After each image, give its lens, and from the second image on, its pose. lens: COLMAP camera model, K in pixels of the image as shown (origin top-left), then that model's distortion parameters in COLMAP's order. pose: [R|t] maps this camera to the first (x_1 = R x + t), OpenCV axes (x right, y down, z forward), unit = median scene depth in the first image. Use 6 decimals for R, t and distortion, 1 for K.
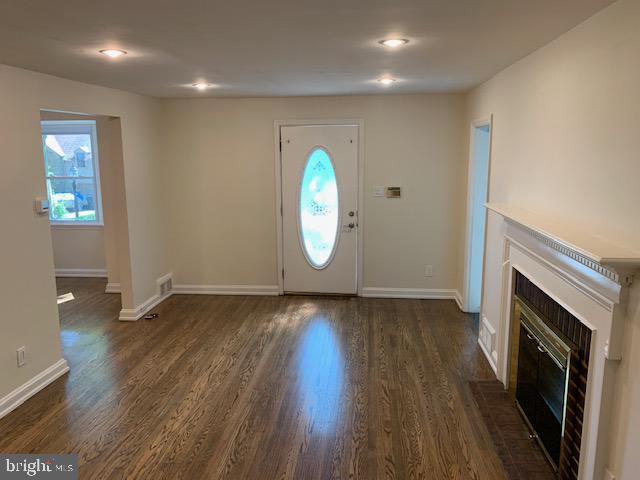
lens RADIAL K [[496.1, 0, 320.1], [0, 496.1, 239.4], [0, 0, 1]] dist [0.007470, 0.007664]
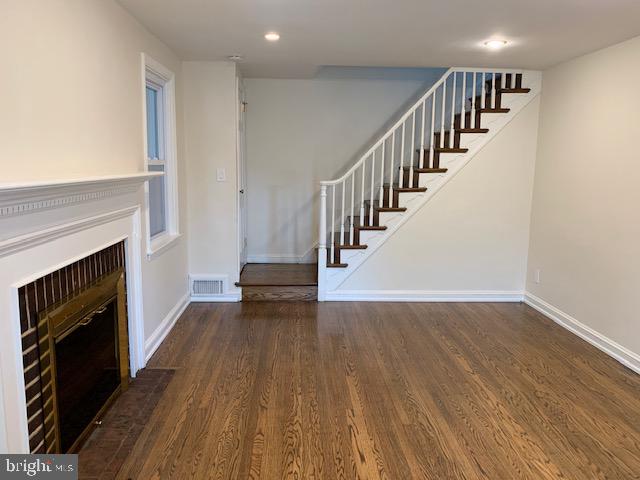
lens RADIAL K [[496.1, 0, 319.4], [0, 496.1, 239.3], [0, 0, 1]] dist [0.007470, 0.007664]
pose [[-0.989448, 0.018824, -0.143661, 0.153155], [-0.029474, 0.944643, 0.326772, -0.205863], [0.141860, 0.327559, -0.934121, 1.714685]]
